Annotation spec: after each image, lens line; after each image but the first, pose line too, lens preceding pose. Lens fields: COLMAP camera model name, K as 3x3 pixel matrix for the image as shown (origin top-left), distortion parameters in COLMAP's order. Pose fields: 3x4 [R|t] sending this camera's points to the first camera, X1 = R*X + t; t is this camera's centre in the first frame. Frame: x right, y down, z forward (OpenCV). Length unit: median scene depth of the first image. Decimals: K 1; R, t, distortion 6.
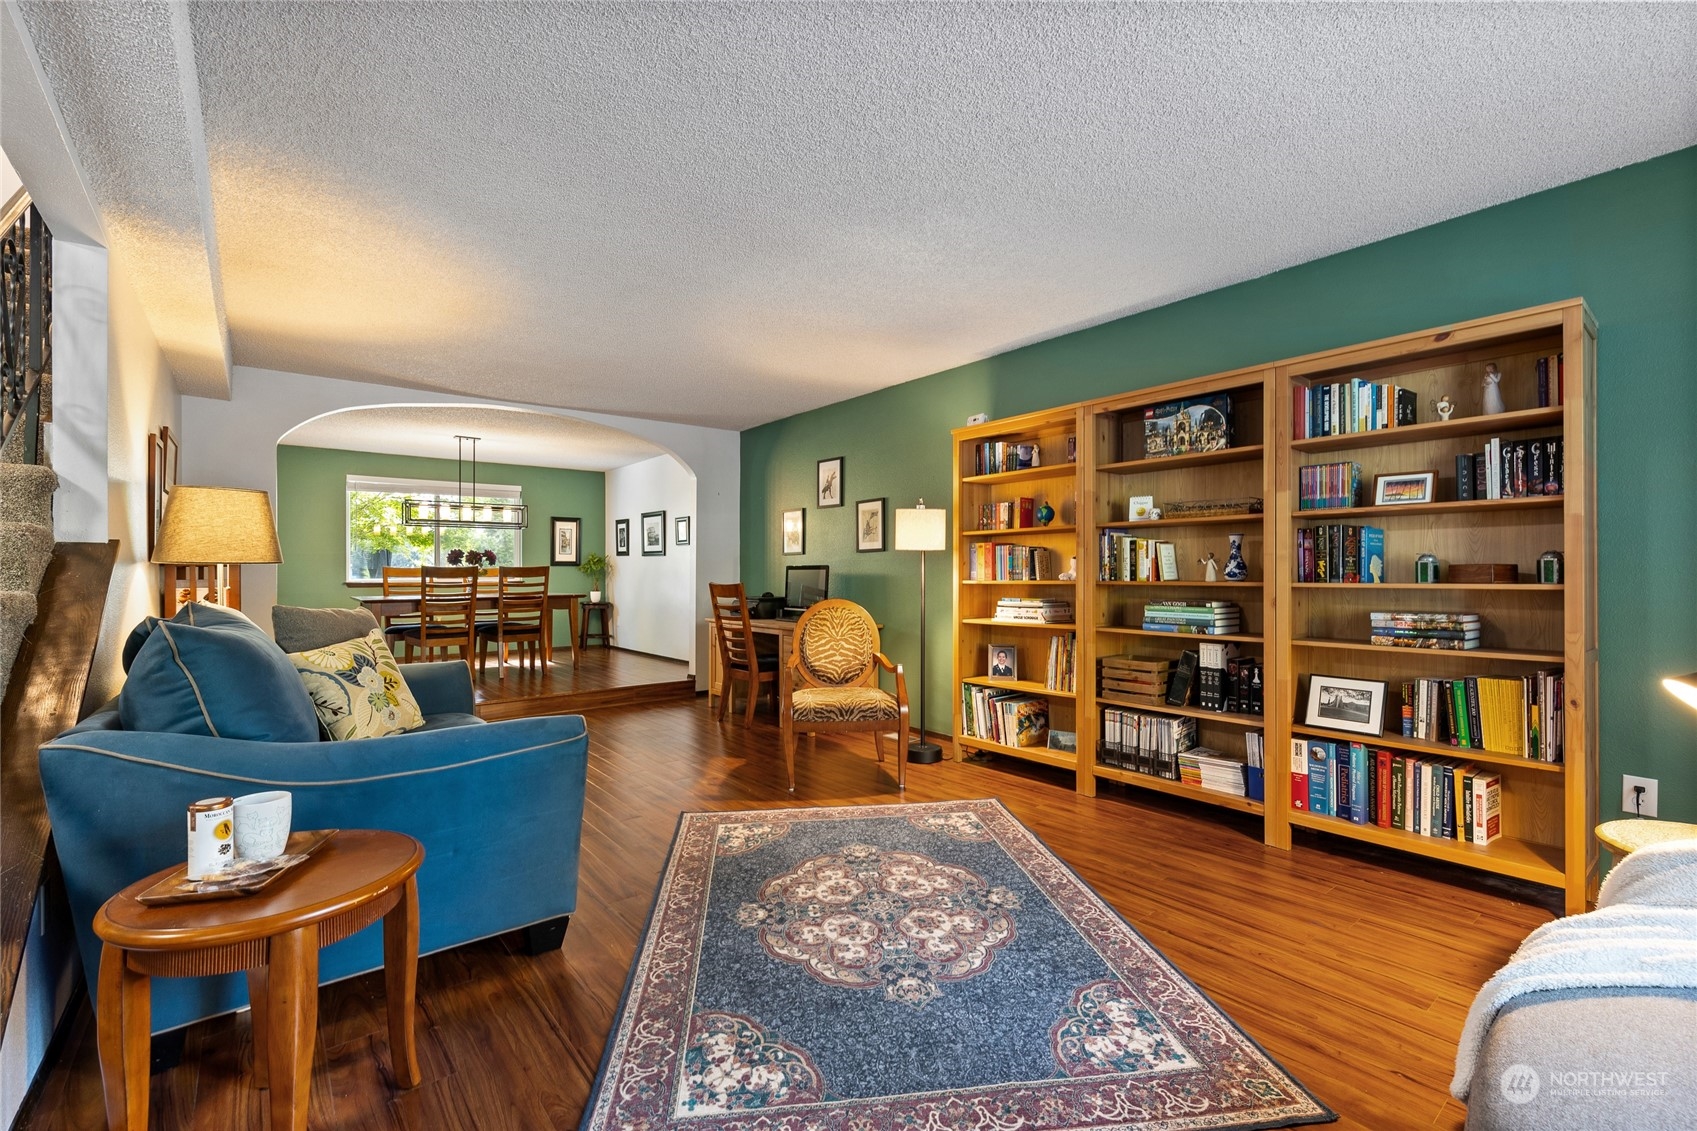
lens RADIAL K [[733.9, 0, 848.7], [0, 733.9, 571.3], [0, 0, 1]] dist [-0.001173, -0.000354]
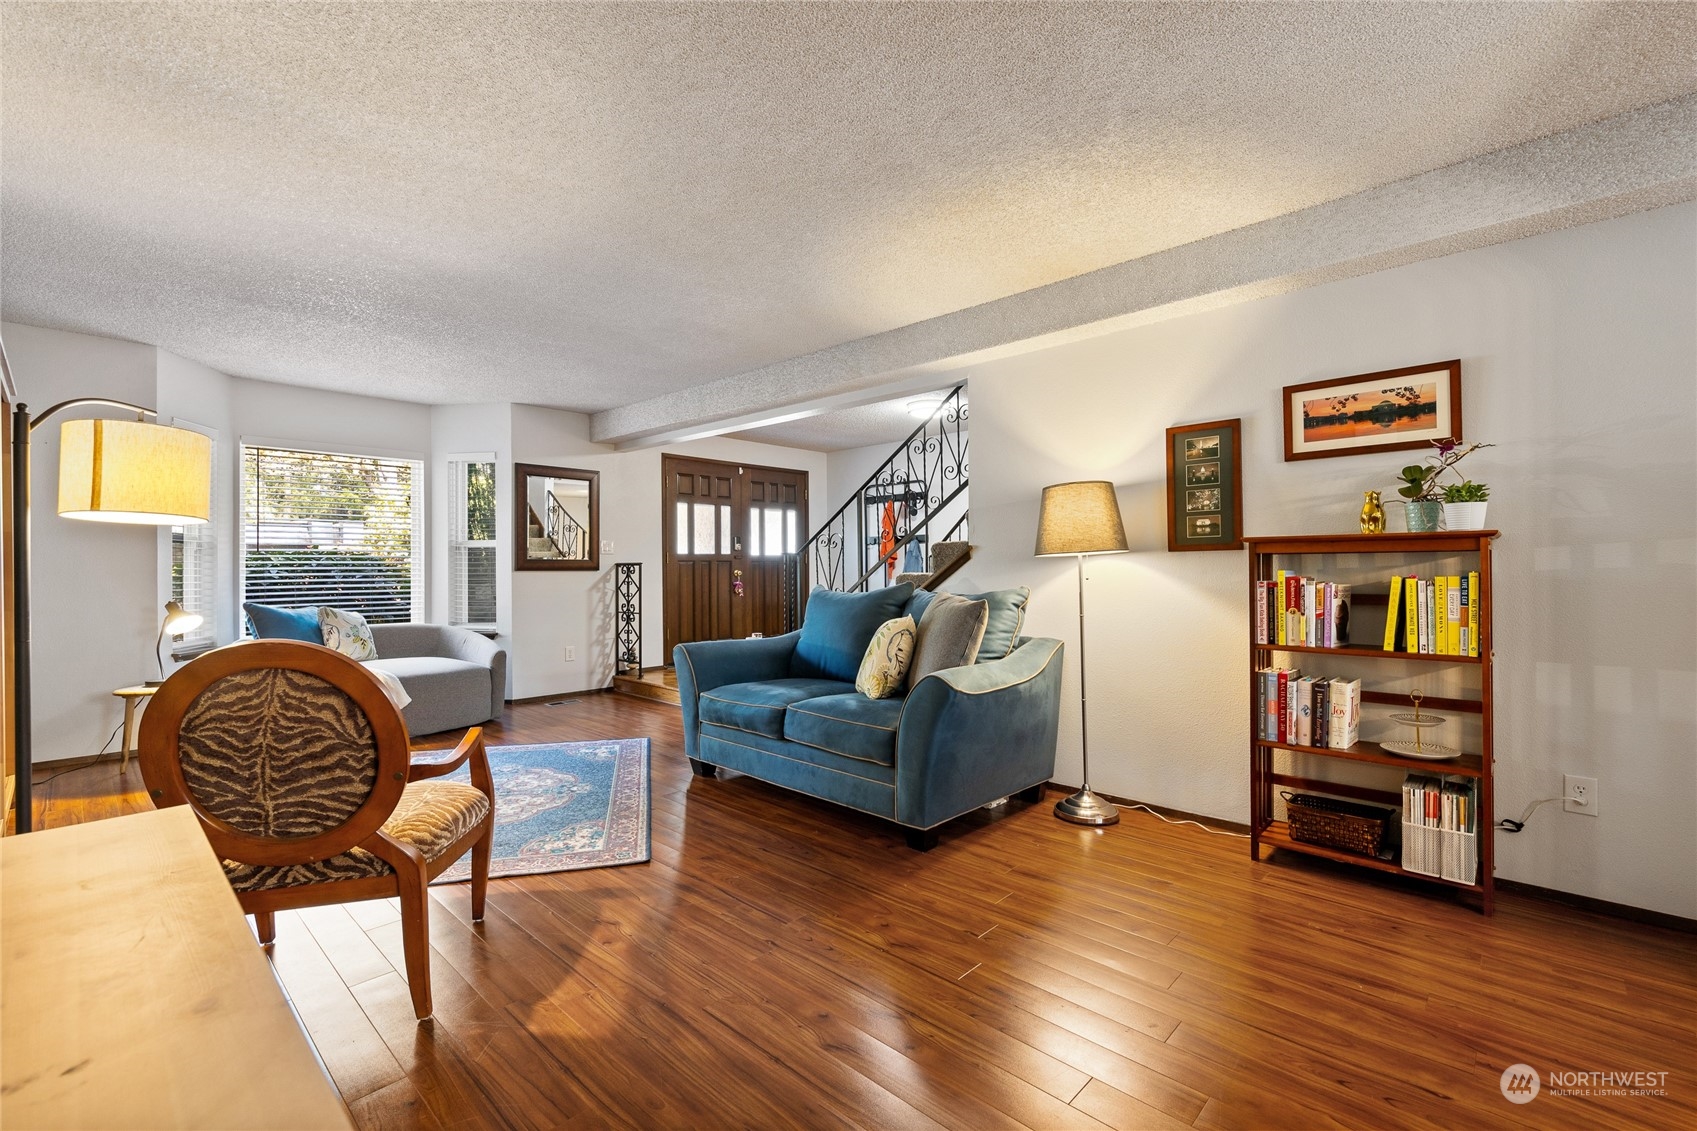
lens RADIAL K [[733.9, 0, 844.1], [0, 733.9, 567.5], [0, 0, 1]] dist [-0.001173, -0.000354]
pose [[-0.990892, 0.005967, -0.134528, -0.400410], [0.006542, 0.999971, -0.003830, 0.010717], [0.134502, -0.004675, -0.990902, 2.198810]]
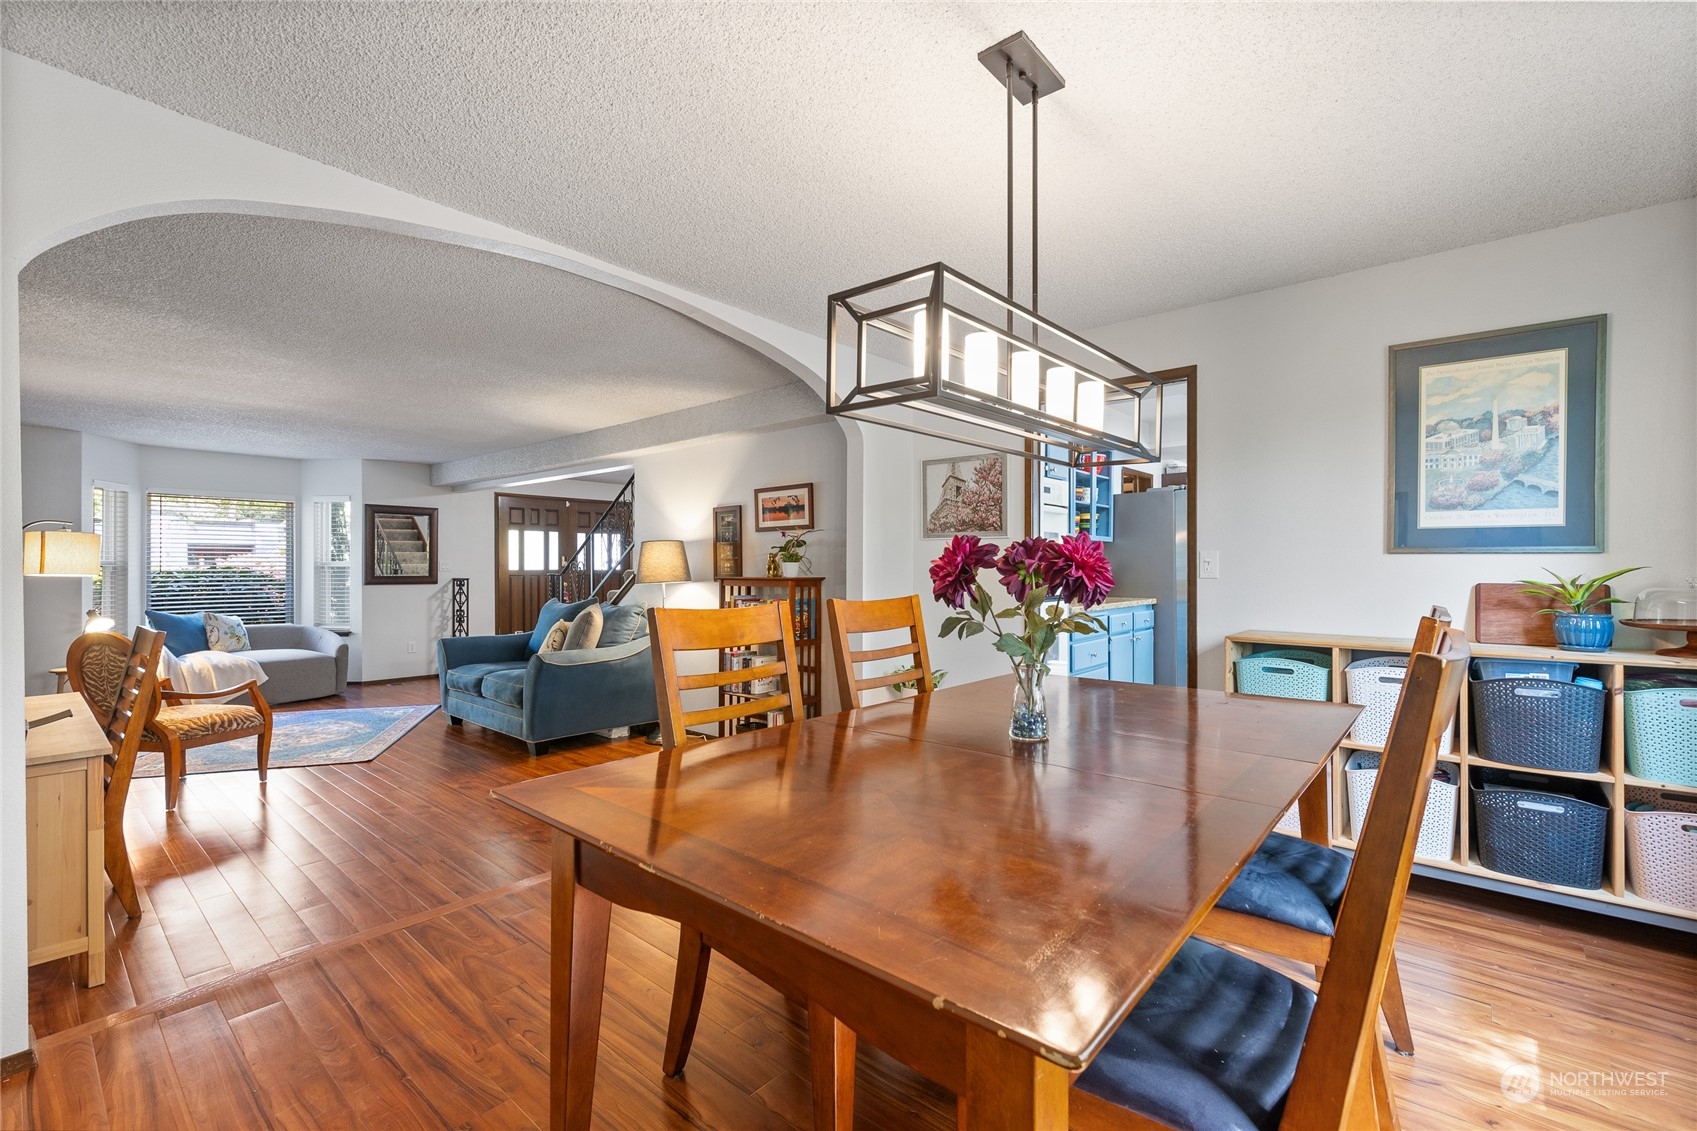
lens RADIAL K [[733.9, 0, 851.9], [0, 733.9, 563.9], [0, 0, 1]] dist [-0.001173, -0.000354]
pose [[-0.983307, 0.001955, -0.181941, -1.067979], [0.003411, 0.999965, -0.007692, -0.045740], [0.181920, -0.008185, -0.983279, 3.083364]]
